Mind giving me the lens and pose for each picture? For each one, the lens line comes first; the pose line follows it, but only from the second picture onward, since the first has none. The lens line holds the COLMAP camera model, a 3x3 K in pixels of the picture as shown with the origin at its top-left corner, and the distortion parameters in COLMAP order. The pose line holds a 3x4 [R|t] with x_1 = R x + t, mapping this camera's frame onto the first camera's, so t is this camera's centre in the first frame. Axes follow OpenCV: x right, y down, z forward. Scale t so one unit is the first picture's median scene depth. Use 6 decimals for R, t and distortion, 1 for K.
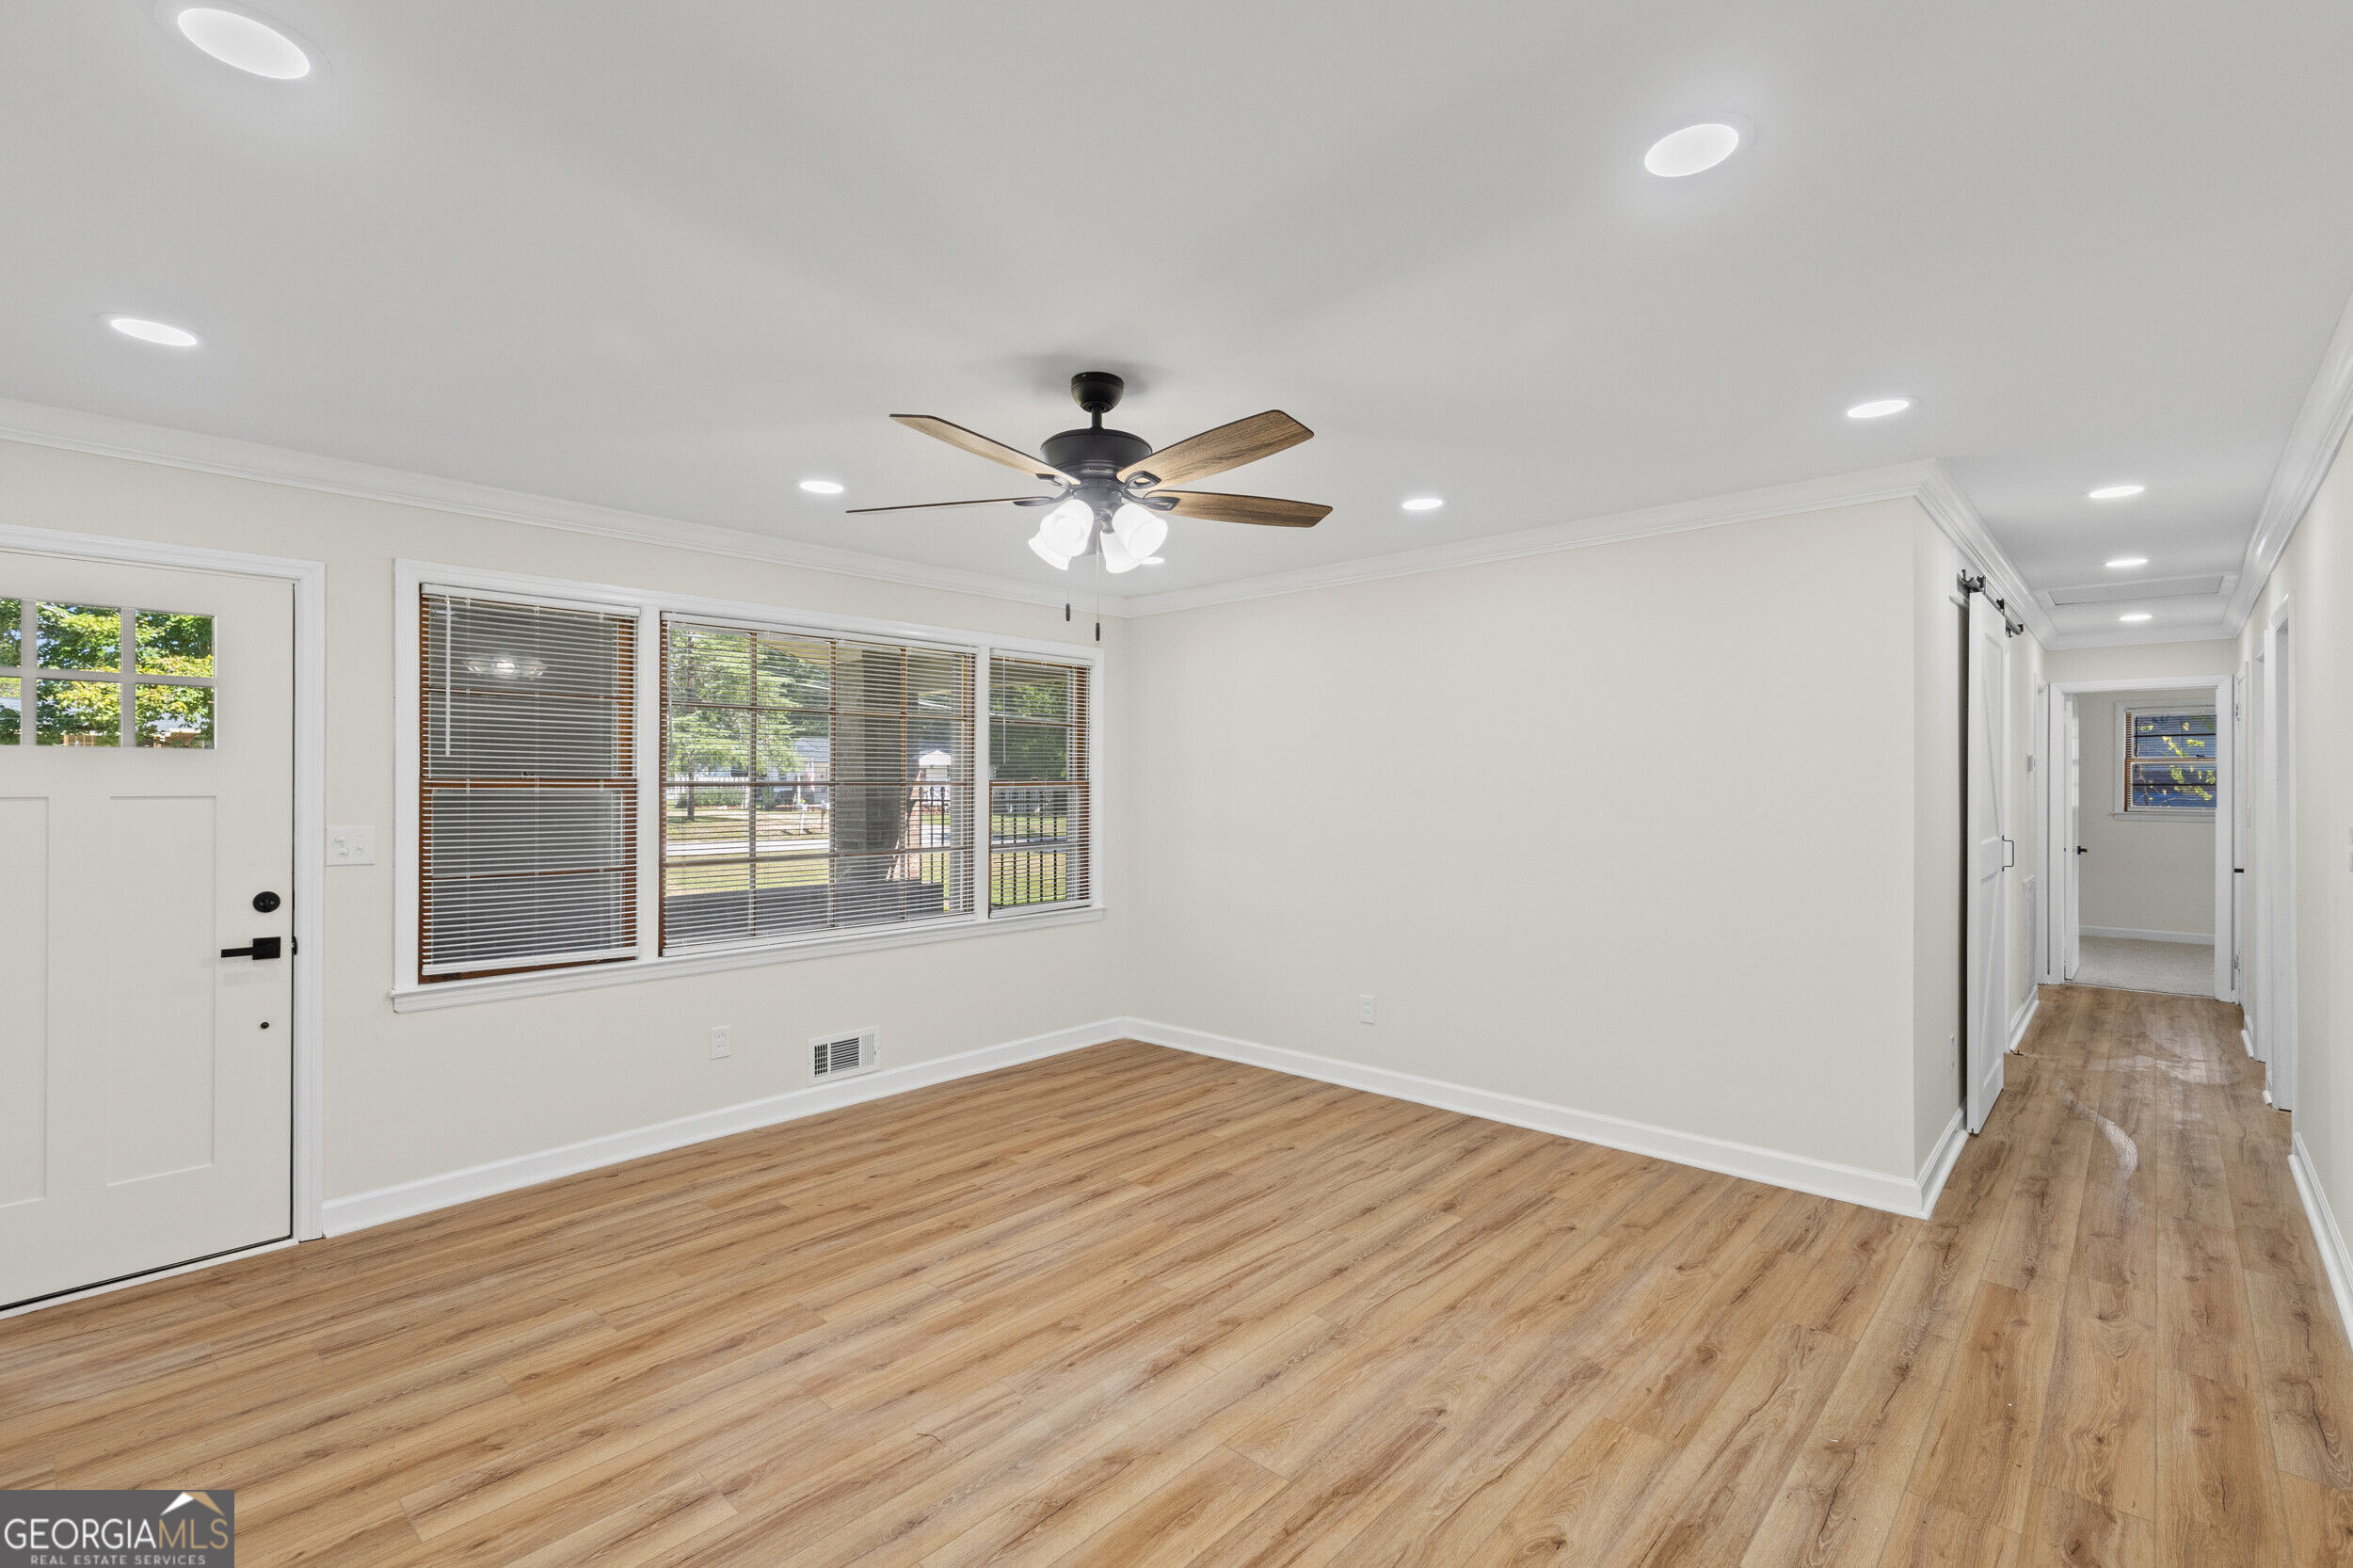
lens RADIAL K [[1063.0, 0, 1164.5], [0, 1063.0, 778.9], [0, 0, 1]] dist [0.009766, -0.001515]
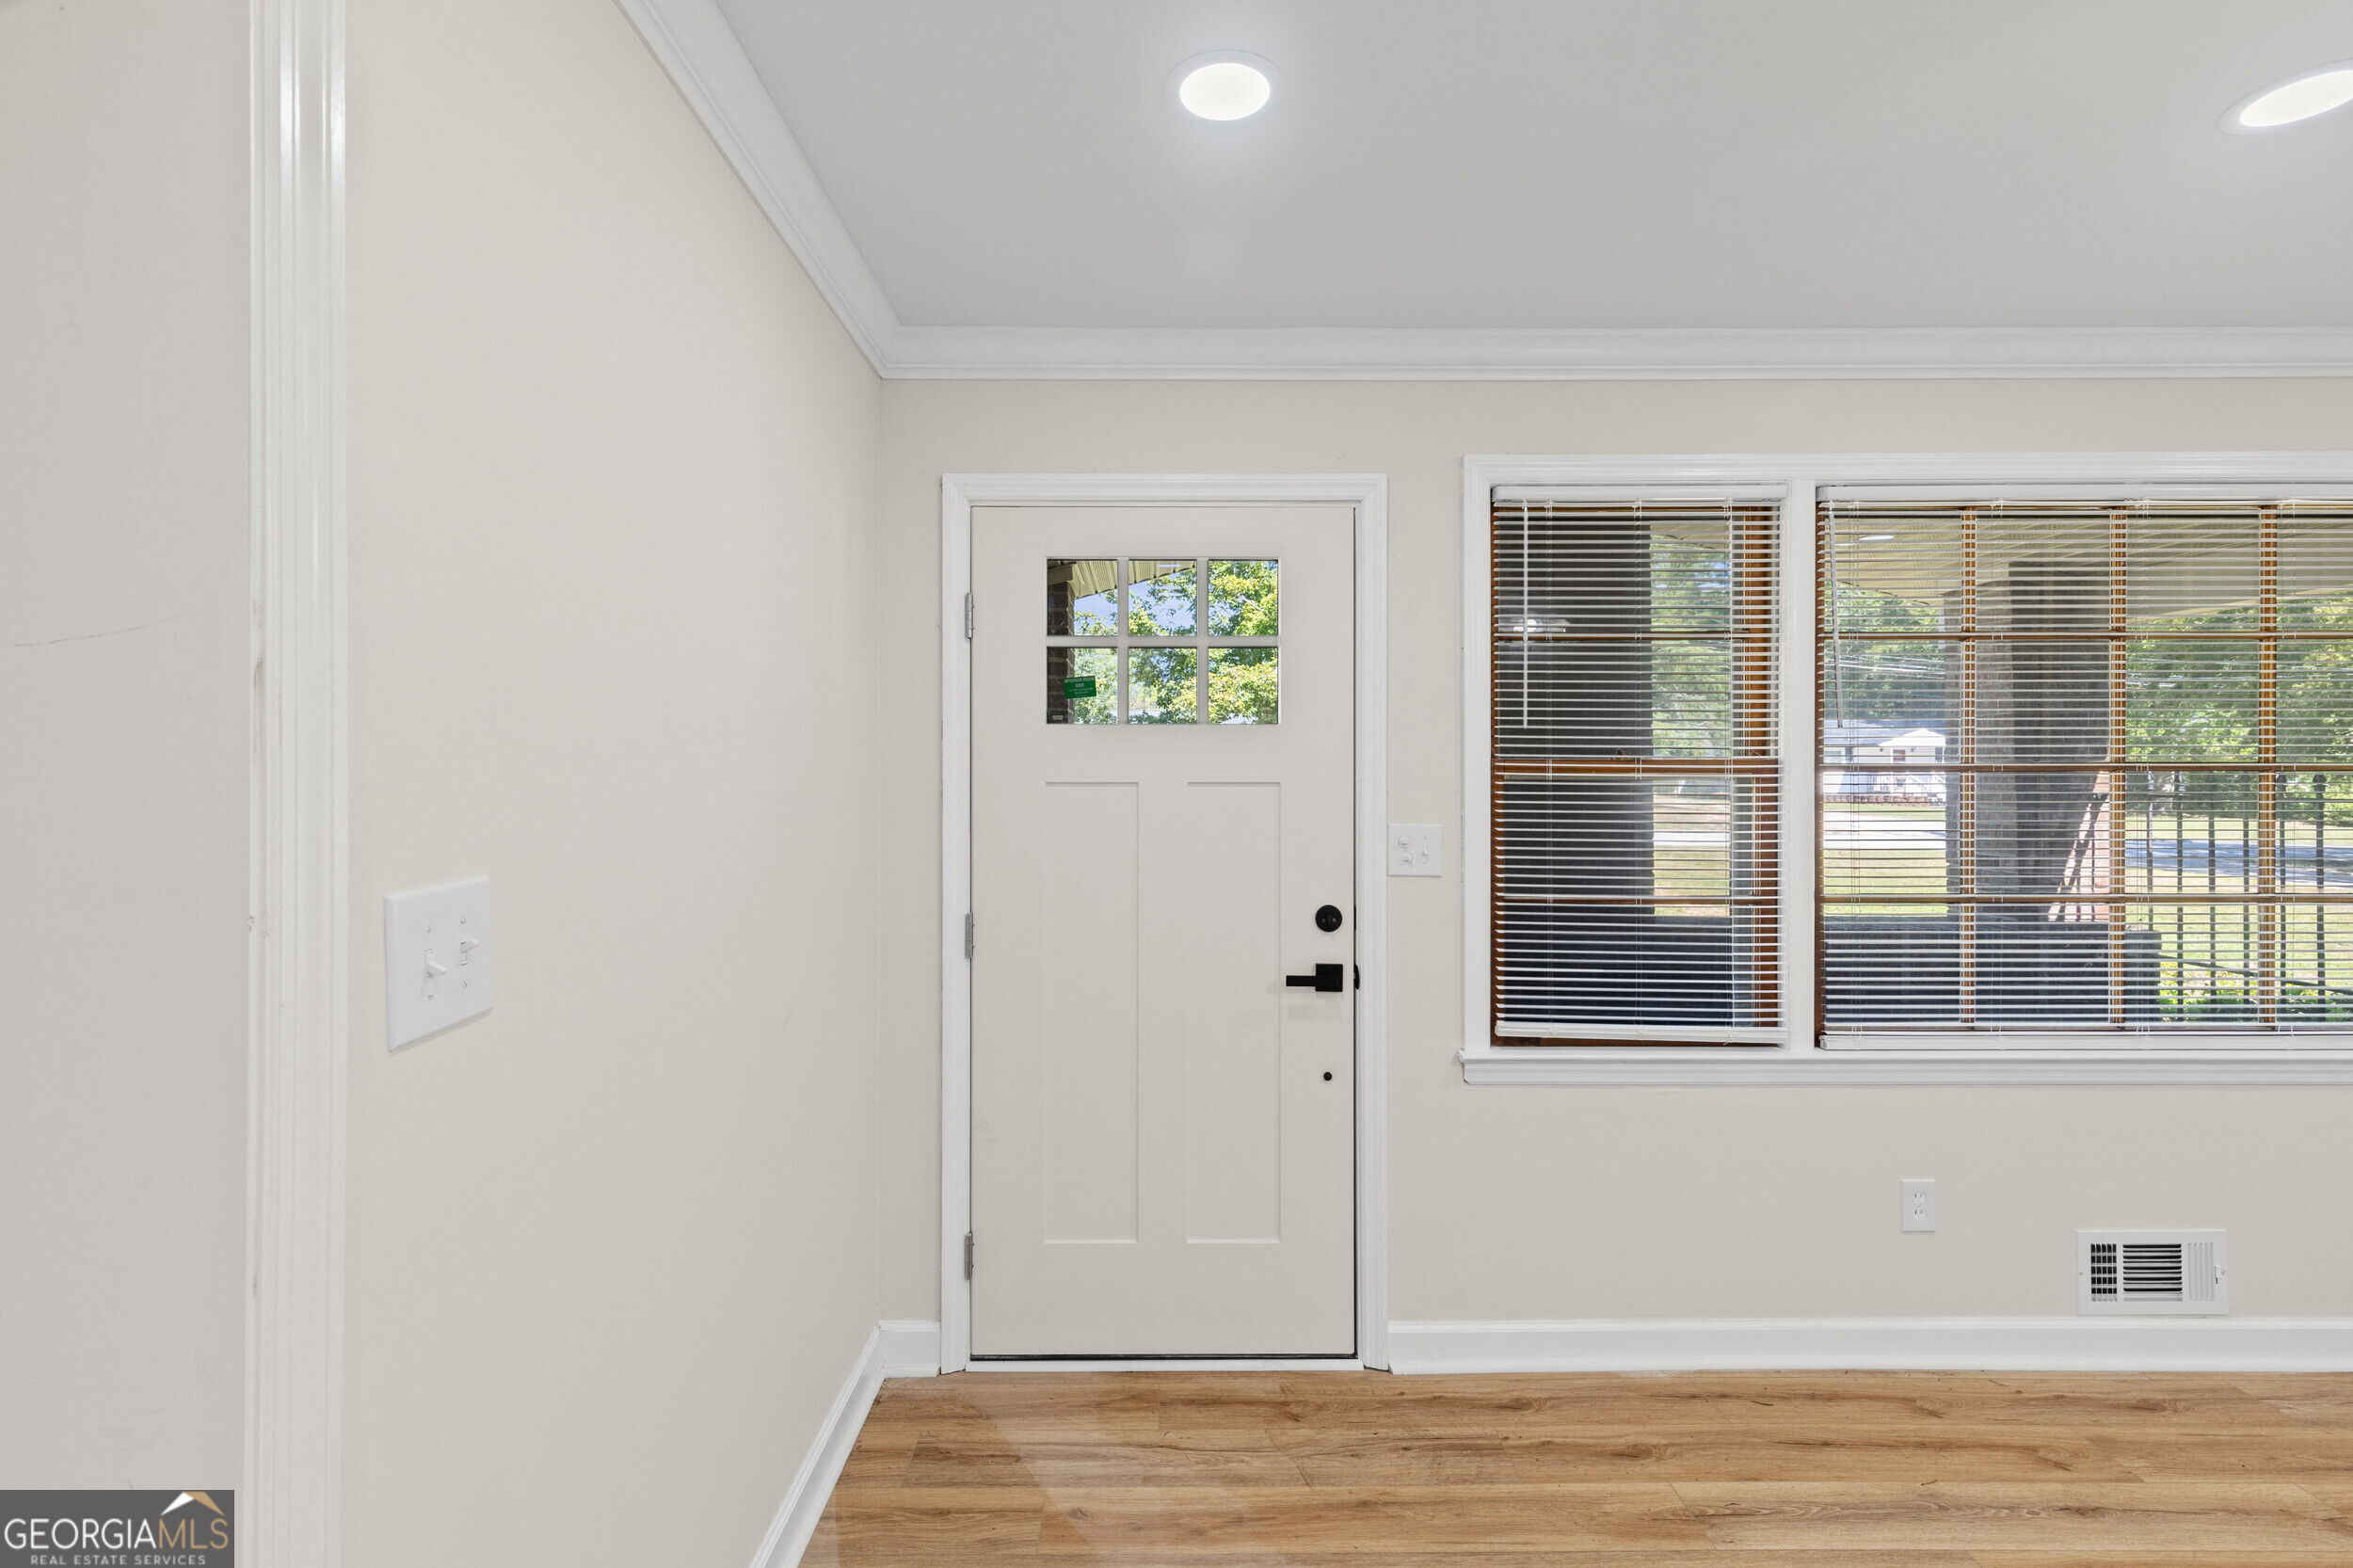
lens RADIAL K [[1063.0, 0, 1165.5], [0, 1063.0, 766.2], [0, 0, 1]] dist [0.009766, -0.001515]
pose [[0.687110, -0.000518, -0.726553, -0.345750], [0.002558, 0.999995, 0.001706, 0.002363], [0.726549, -0.003031, 0.687108, 0.368056]]
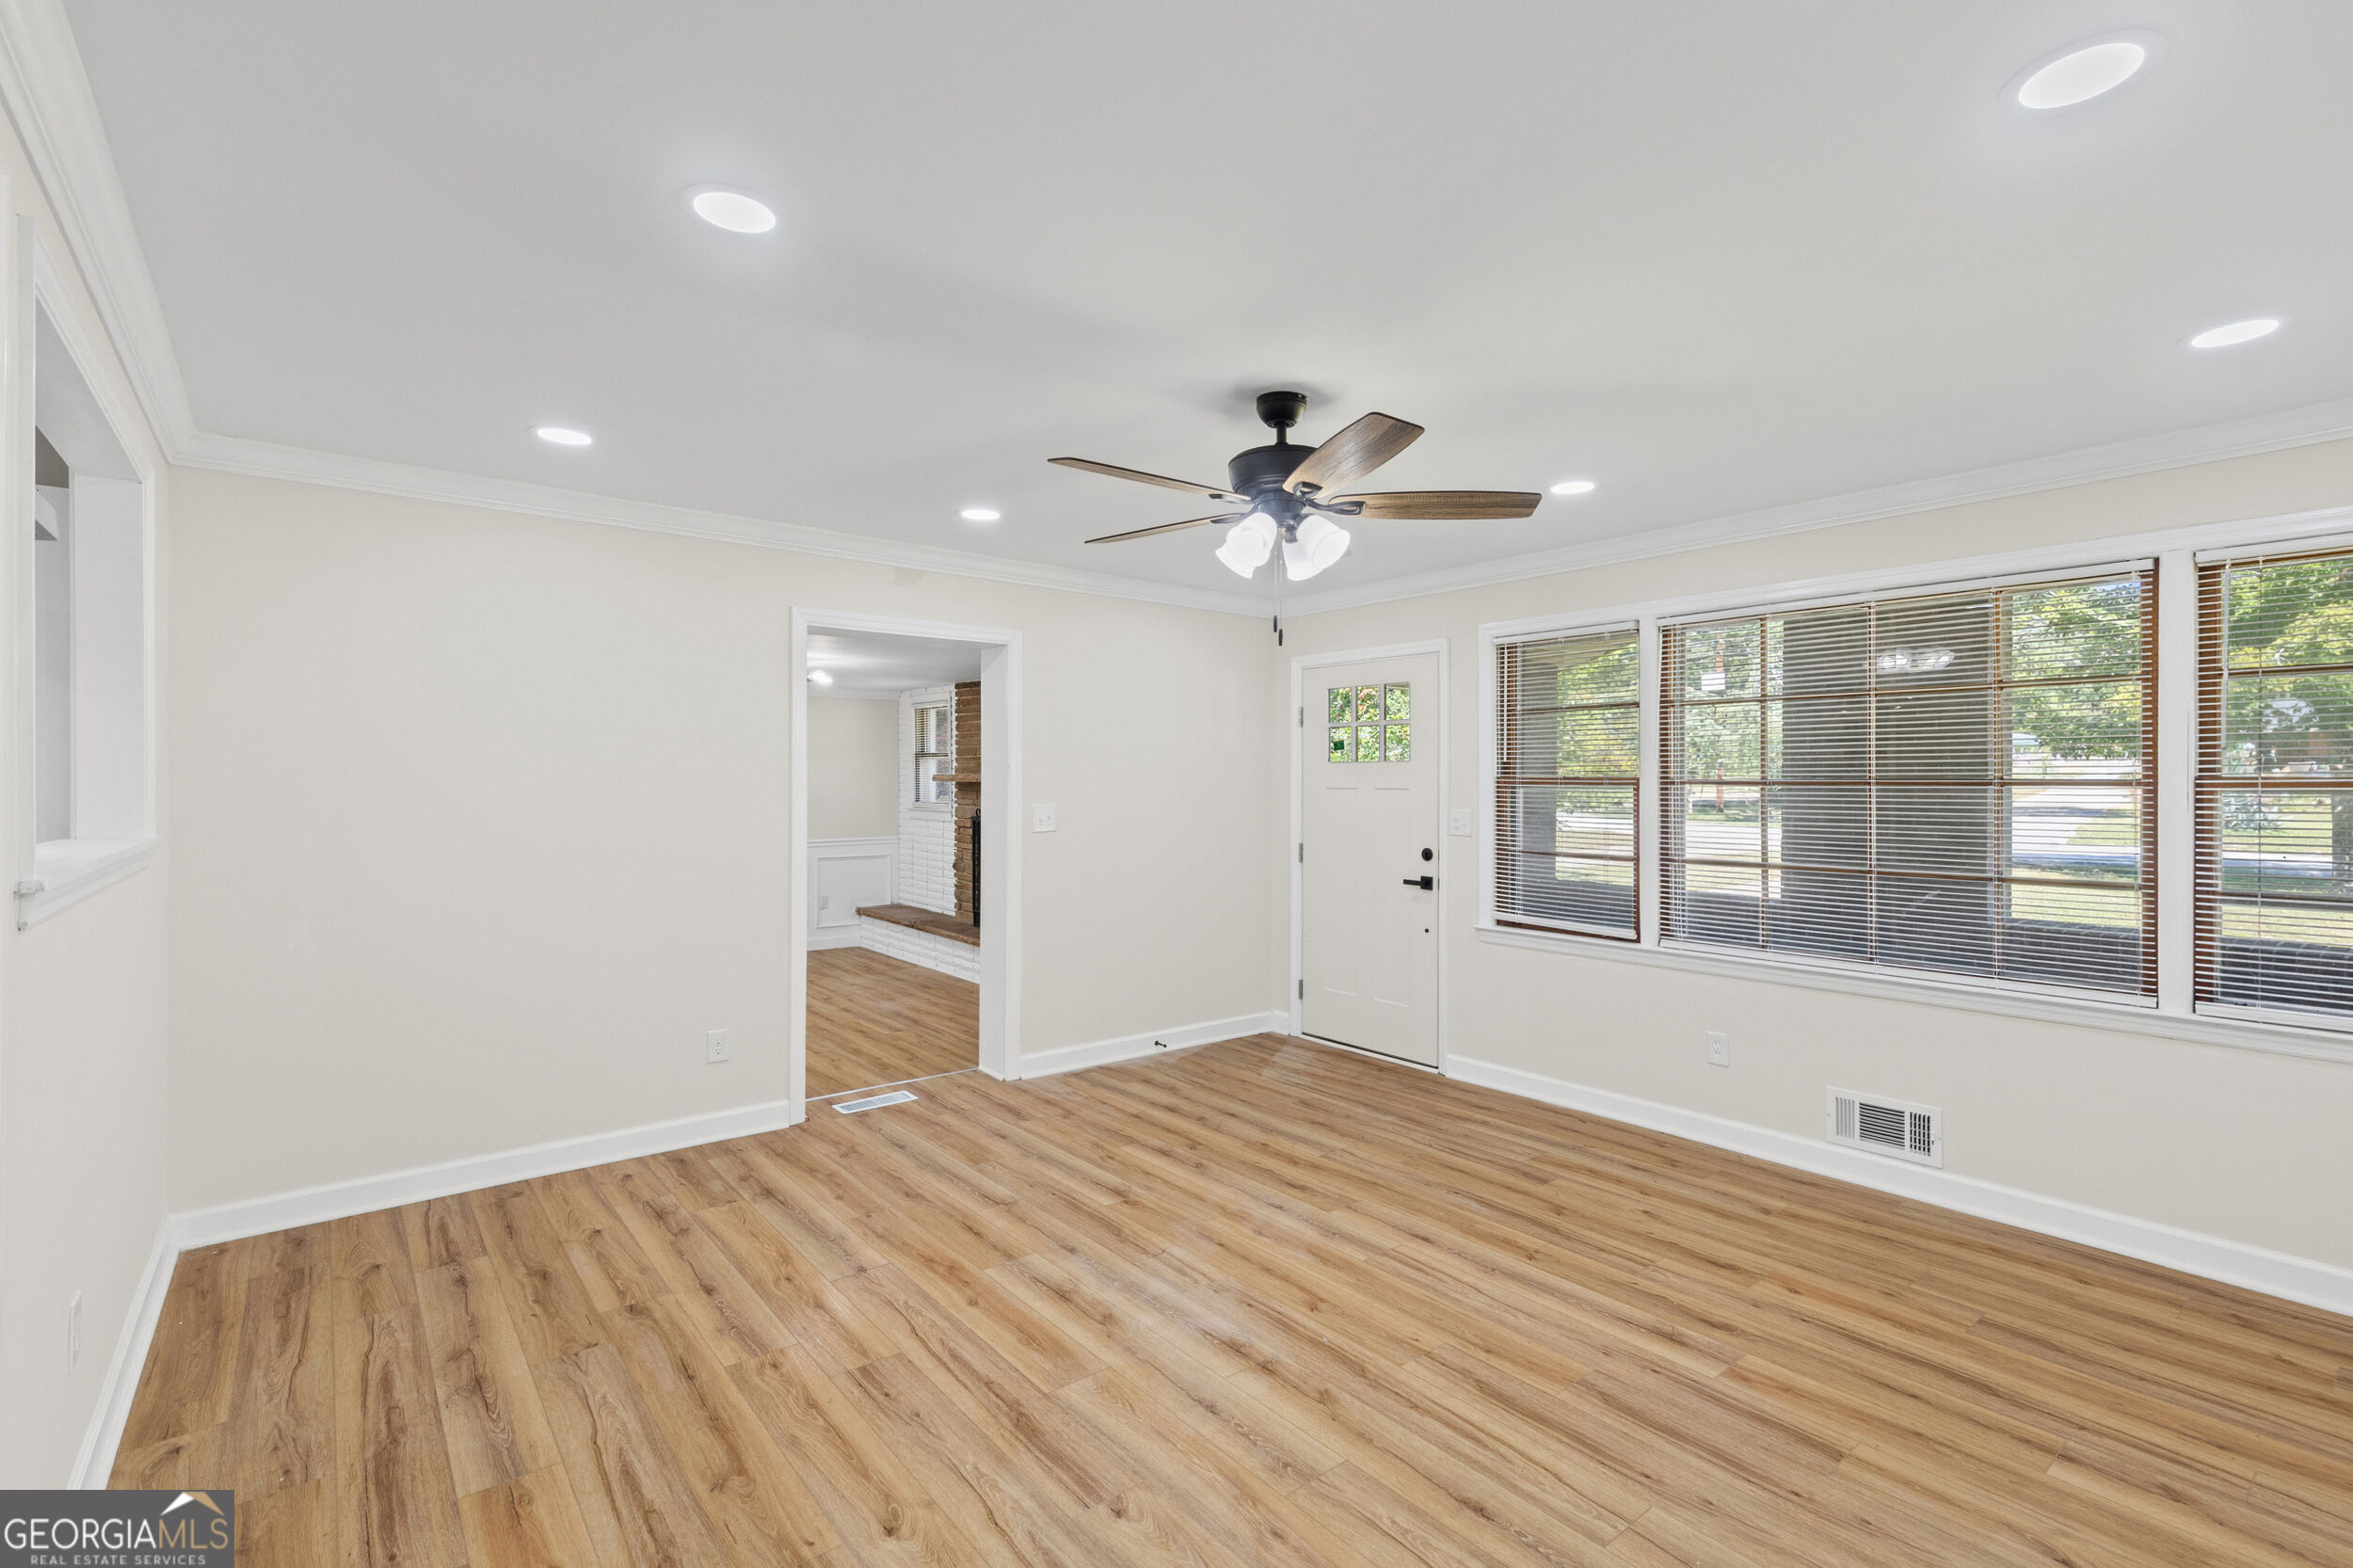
lens RADIAL K [[1063.0, 0, 1174.6], [0, 1063.0, 785.2], [0, 0, 1]] dist [0.009766, -0.001515]
pose [[-0.143100, 0.004248, -0.989699, 0.774242], [0.002420, 0.999989, 0.003942, 0.003211], [0.989705, -0.001831, -0.143109, 0.823423]]
